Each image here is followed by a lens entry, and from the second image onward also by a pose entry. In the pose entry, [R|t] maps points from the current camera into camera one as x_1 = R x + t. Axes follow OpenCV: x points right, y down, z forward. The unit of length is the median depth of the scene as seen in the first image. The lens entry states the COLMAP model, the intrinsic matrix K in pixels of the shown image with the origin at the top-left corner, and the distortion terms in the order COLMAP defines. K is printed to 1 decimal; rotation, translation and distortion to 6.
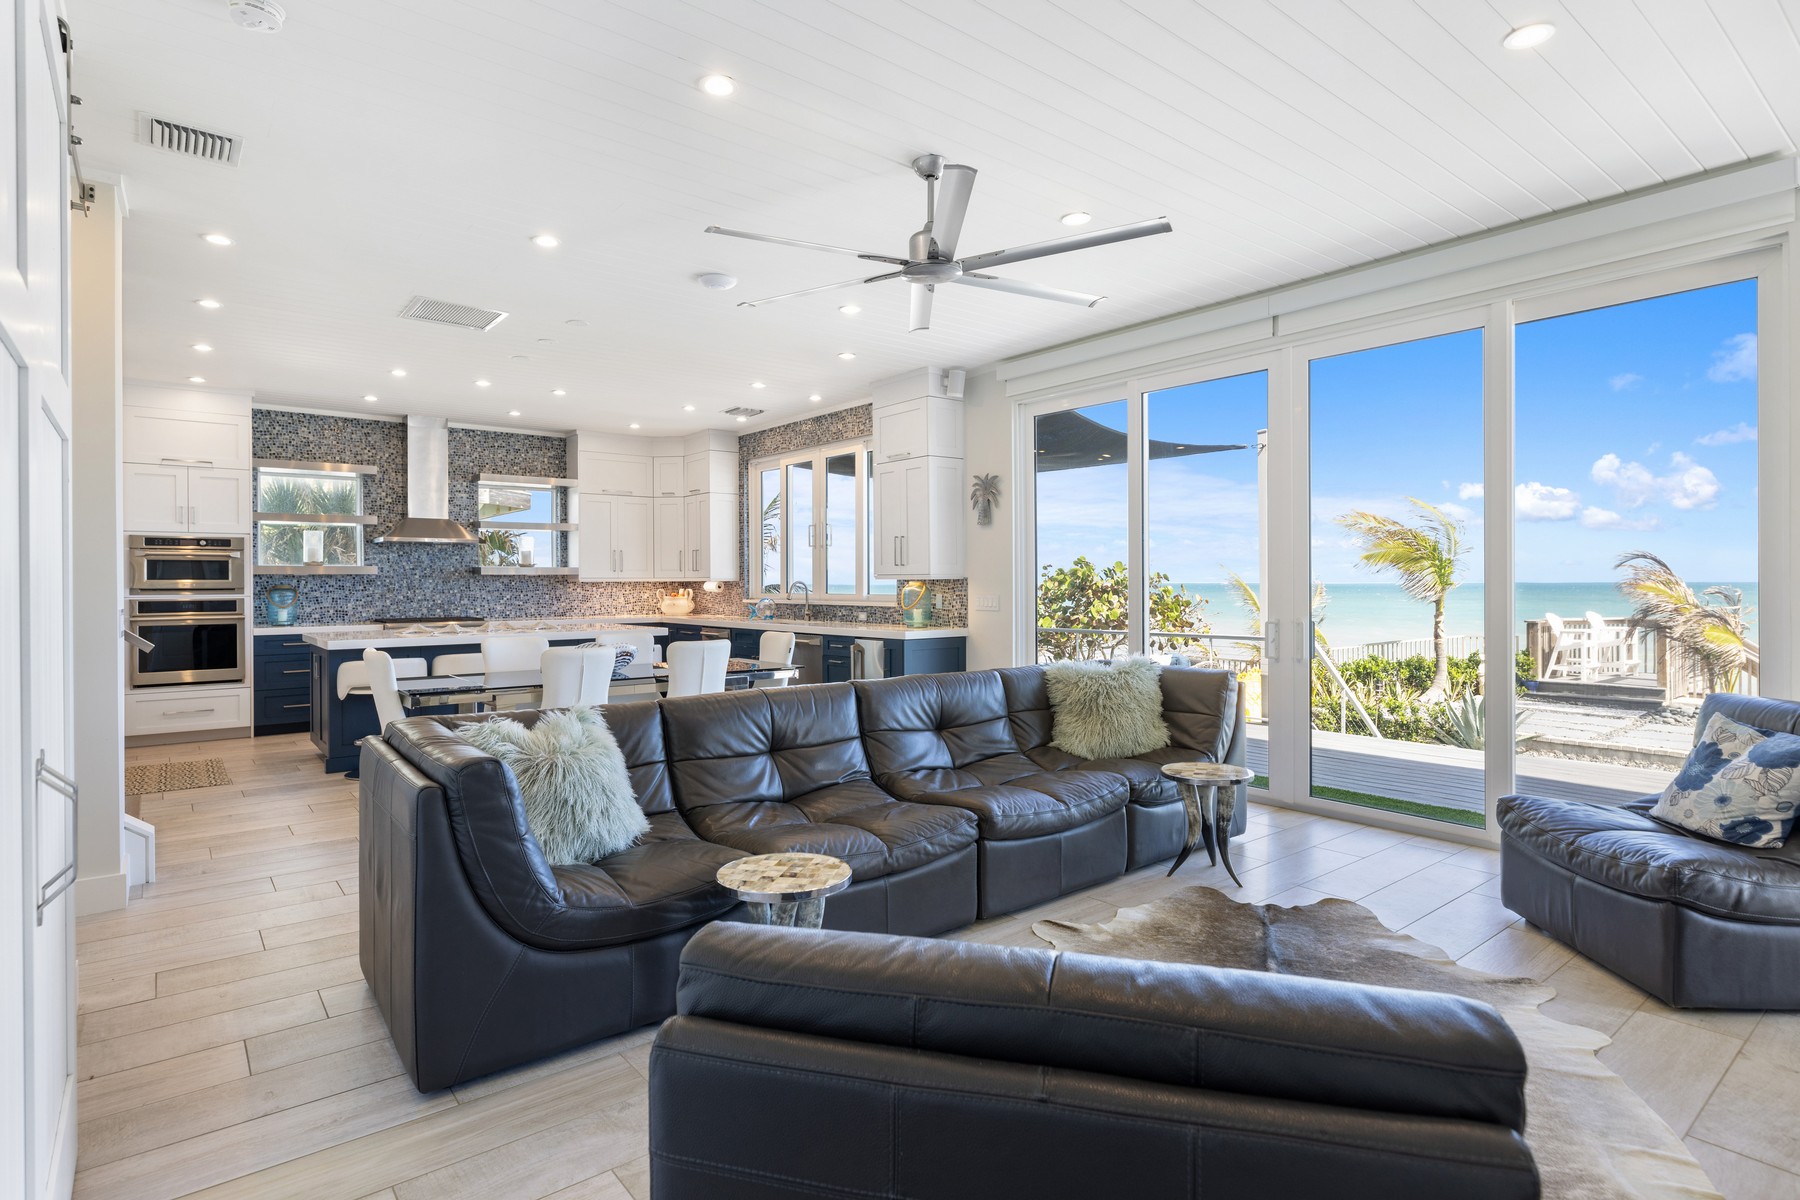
lens RADIAL K [[929.5, 0, 900.0], [0, 929.5, 600.0], [0, 0, 1]] dist [0.000771, 0.000025]
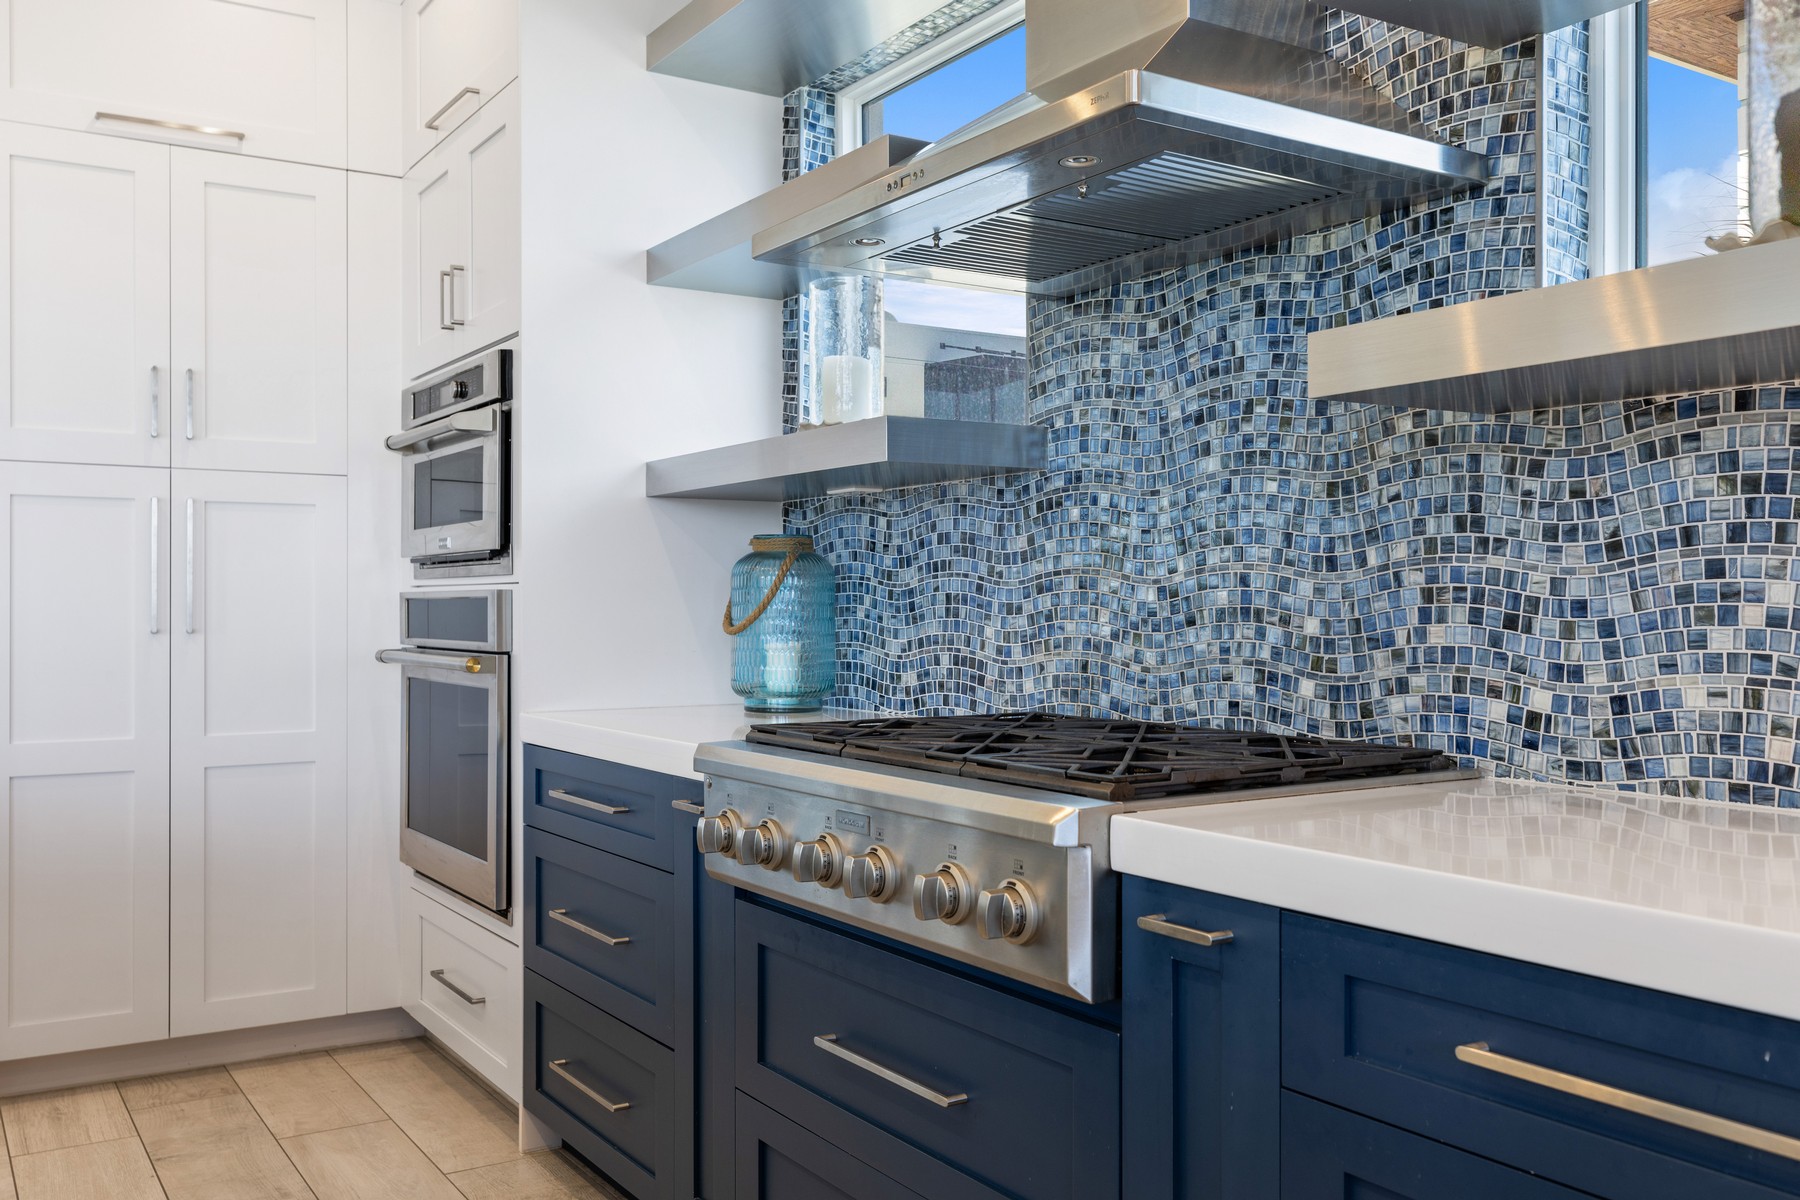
lens RADIAL K [[1549.9, 0, 900.0], [0, 1549.9, 600.0], [0, 0, 1]] dist [0.000834, 0.000284]
pose [[-0.109178, -0.001014, -0.994022, -0.251938], [-0.019424, 0.999811, 0.001114, -0.001375], [0.993832, 0.019429, -0.109177, 0.972511]]
